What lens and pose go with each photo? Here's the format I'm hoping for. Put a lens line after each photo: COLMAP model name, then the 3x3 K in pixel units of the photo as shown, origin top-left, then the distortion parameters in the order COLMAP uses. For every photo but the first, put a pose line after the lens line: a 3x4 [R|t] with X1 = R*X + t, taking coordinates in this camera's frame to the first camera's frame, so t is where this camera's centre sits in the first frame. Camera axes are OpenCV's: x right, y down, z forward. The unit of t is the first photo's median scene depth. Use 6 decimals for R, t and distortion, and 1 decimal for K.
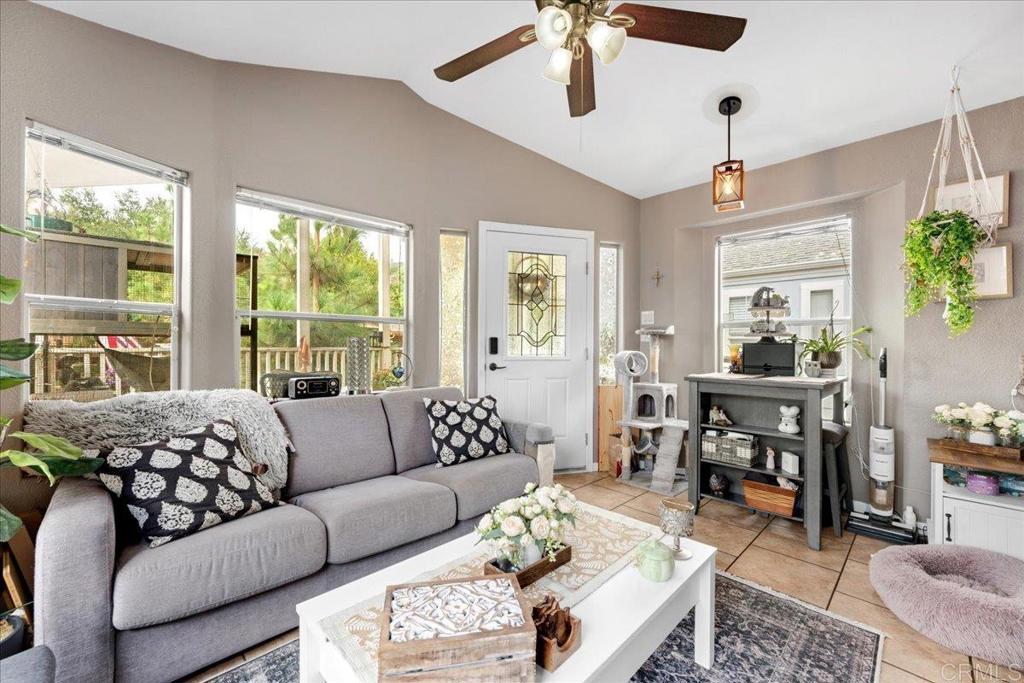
lens RADIAL K [[413.4, 0, 511.7], [0, 413.4, 352.0], [0, 0, 1]] dist [-0.000317, -0.000018]
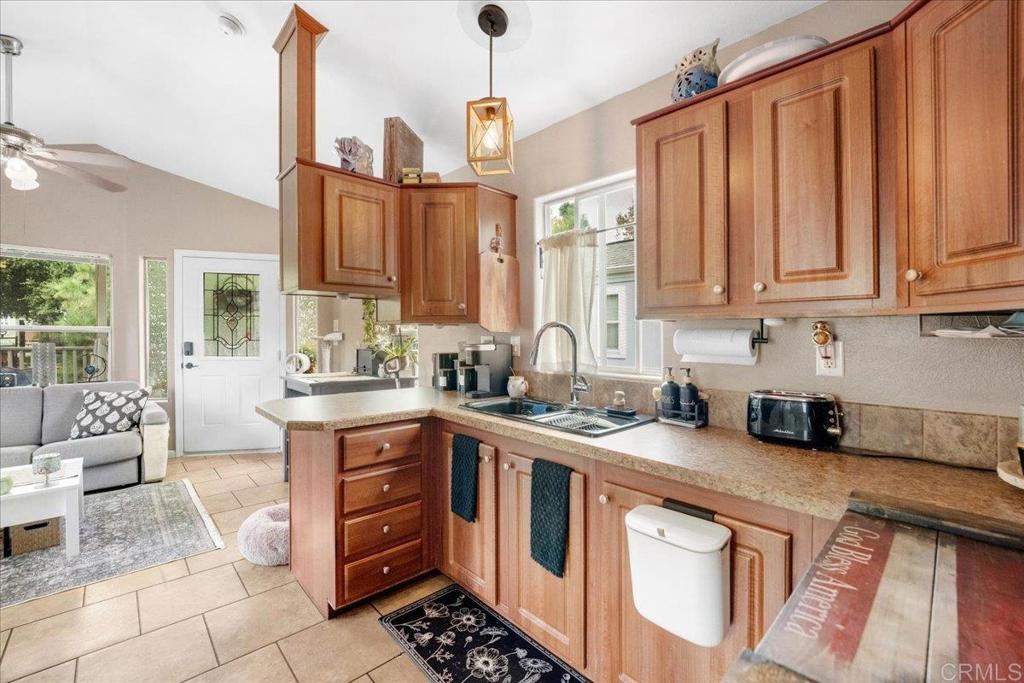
lens RADIAL K [[429.2, 0, 513.4], [0, 429.2, 336.2], [0, 0, 1]] dist [-0.017307, 0.000111]
pose [[0.999783, 0.002415, -0.020712, 1.041212], [-0.002818, 0.999807, -0.019437, -0.033540], [0.020661, 0.019491, 0.999597, -0.287478]]
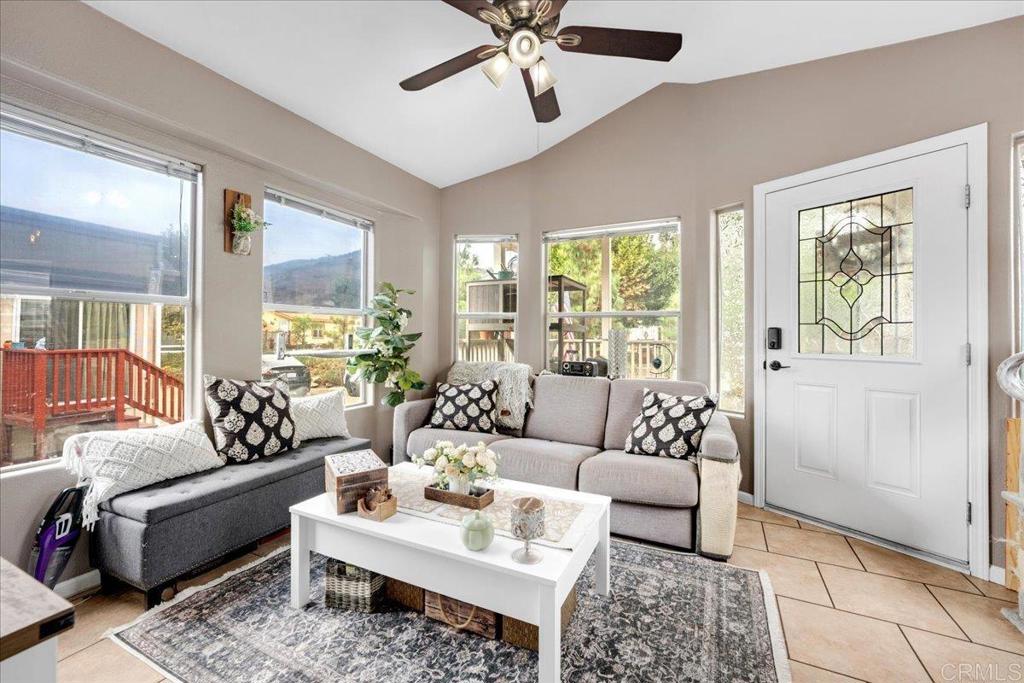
lens RADIAL K [[422.7, 0, 513.4], [0, 422.7, 340.2], [0, 0, 1]] dist [-0.001142, -0.000081]
pose [[0.328700, 0.006516, -0.944412, 0.586975], [-0.025772, 0.999666, -0.002073, 0.002536], [0.944083, 0.025021, 0.328758, 0.296688]]
